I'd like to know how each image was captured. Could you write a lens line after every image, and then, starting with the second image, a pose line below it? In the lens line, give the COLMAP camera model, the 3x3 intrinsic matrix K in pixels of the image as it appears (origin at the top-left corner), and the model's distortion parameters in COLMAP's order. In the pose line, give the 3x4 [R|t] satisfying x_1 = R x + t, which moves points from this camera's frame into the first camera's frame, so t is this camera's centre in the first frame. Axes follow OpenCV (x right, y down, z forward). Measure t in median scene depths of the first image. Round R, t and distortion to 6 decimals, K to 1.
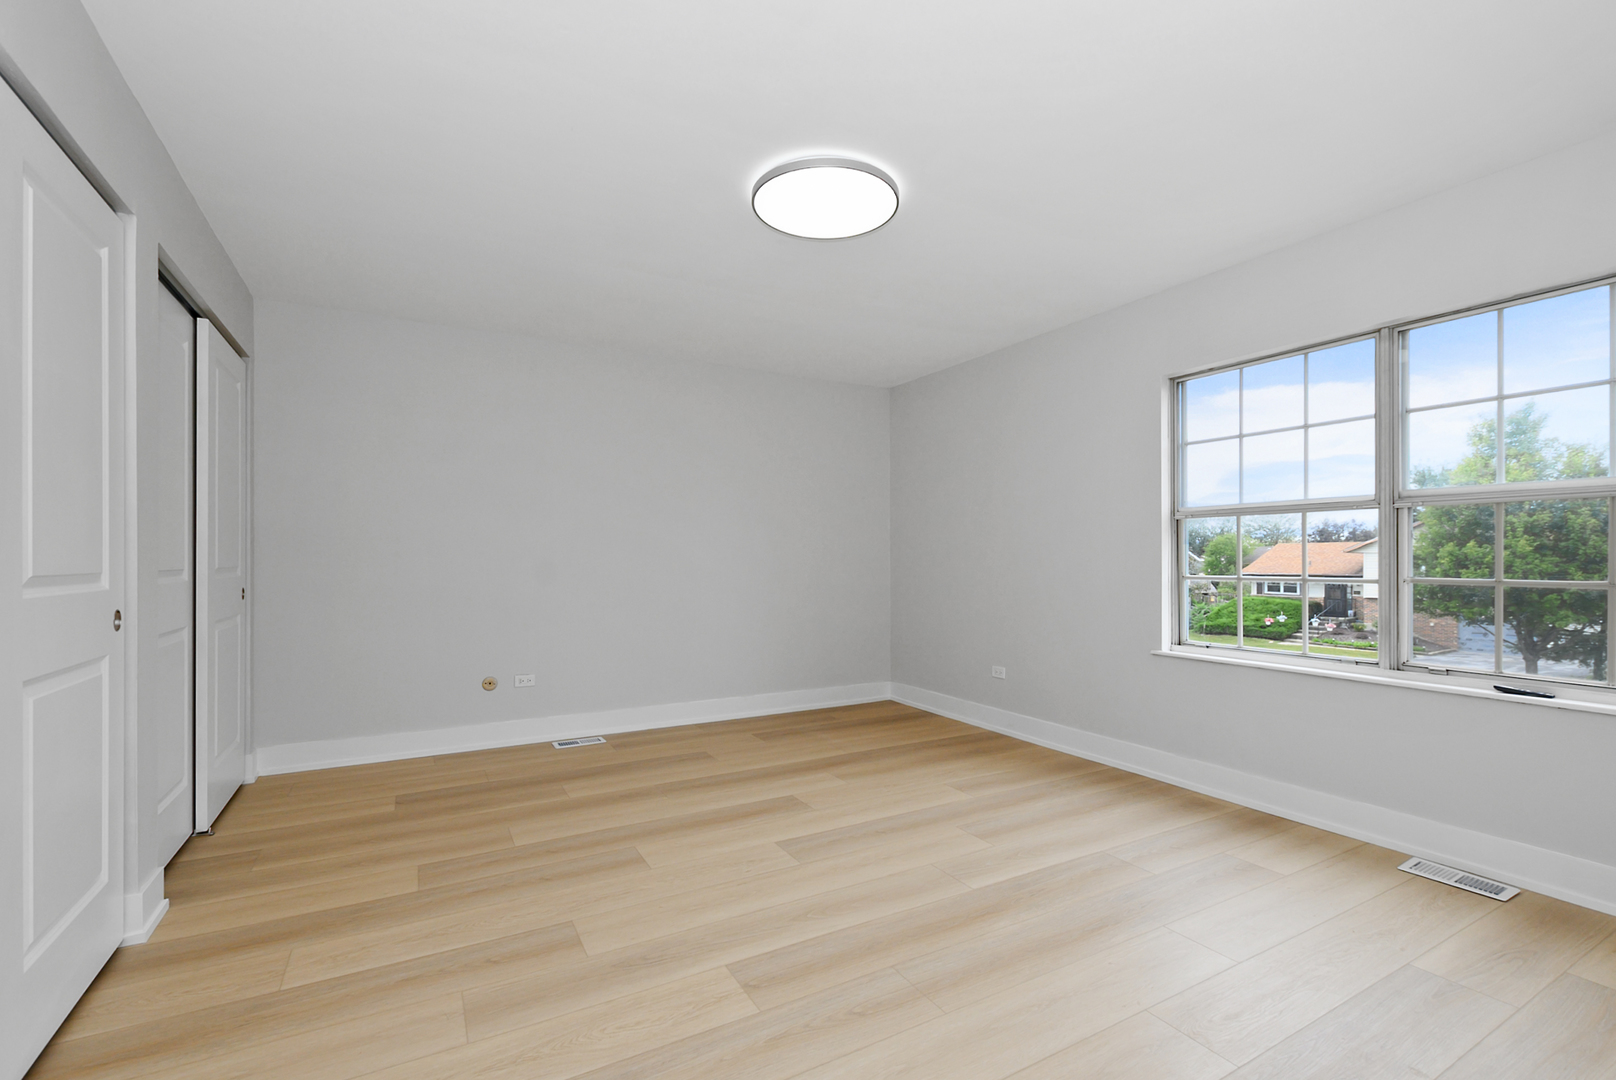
lens RADIAL K [[729.5, 0, 815.4], [0, 729.5, 557.8], [0, 0, 1]] dist [-0.001824, -0.000646]
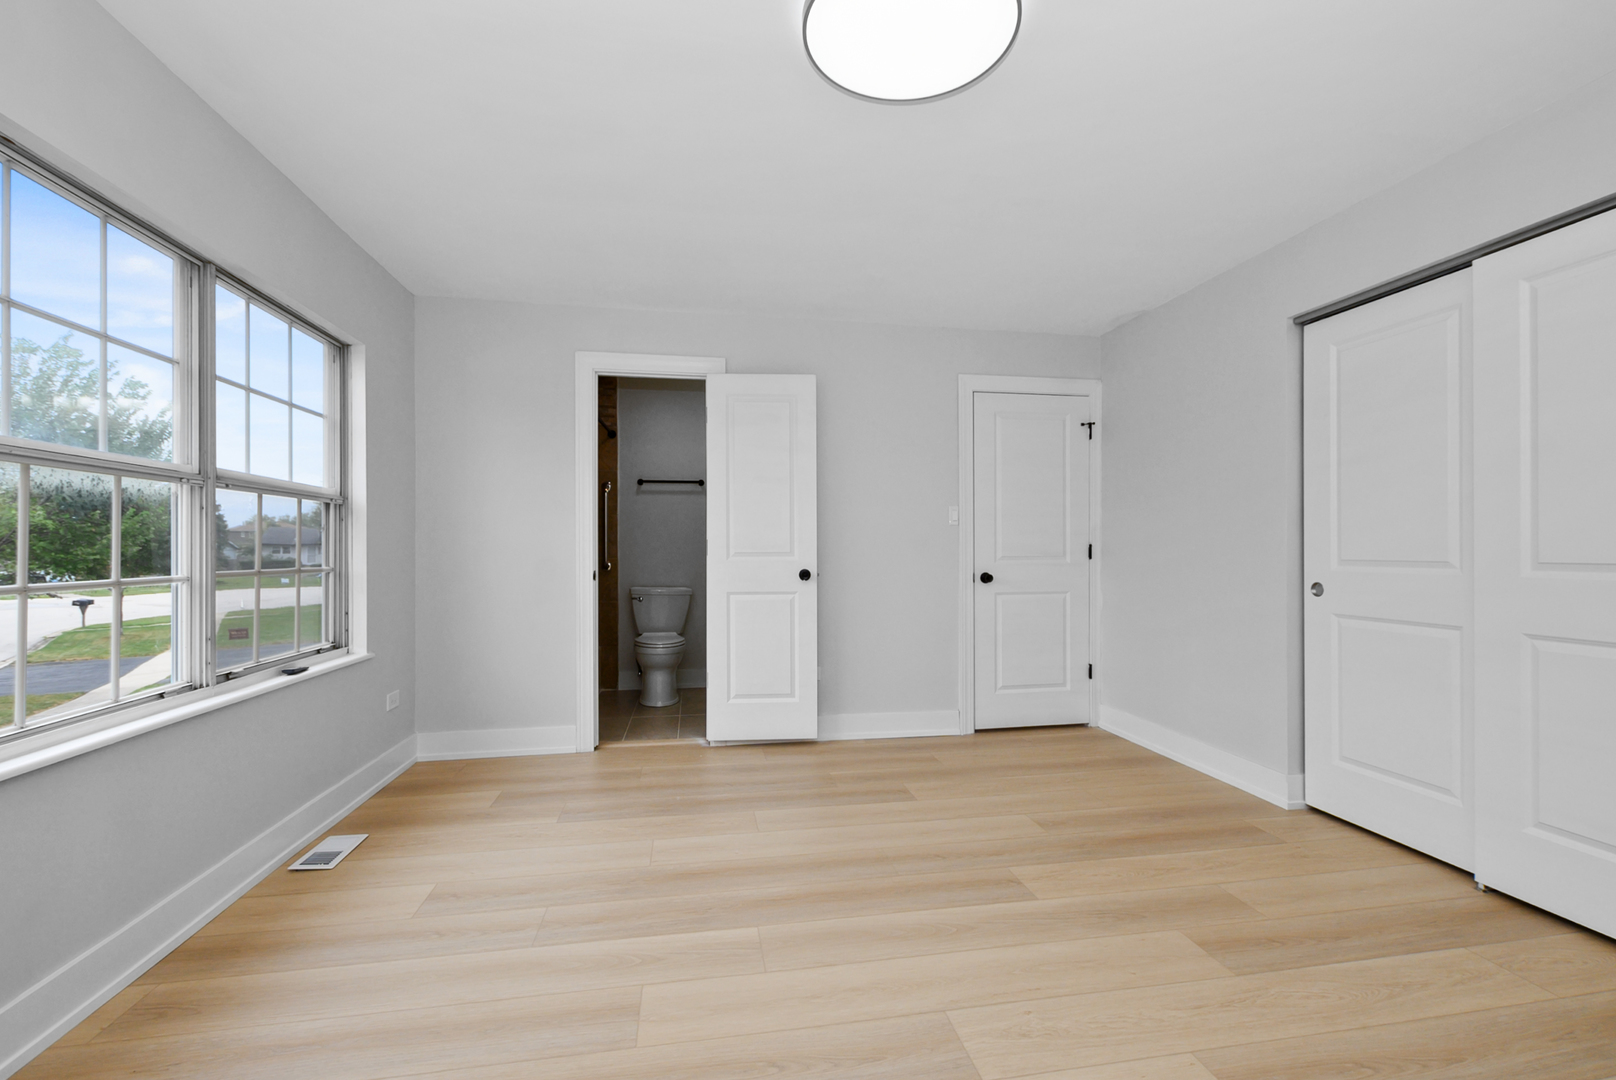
lens RADIAL K [[710.2, 0, 815.4], [0, 710.2, 551.4], [0, 0, 1]] dist [-0.001706, -0.000469]
pose [[-0.943367, -0.001528, 0.331746, -0.153923], [-0.001398, 0.999999, 0.000630, 0.001886], [-0.331747, 0.000131, -0.943368, 2.077501]]
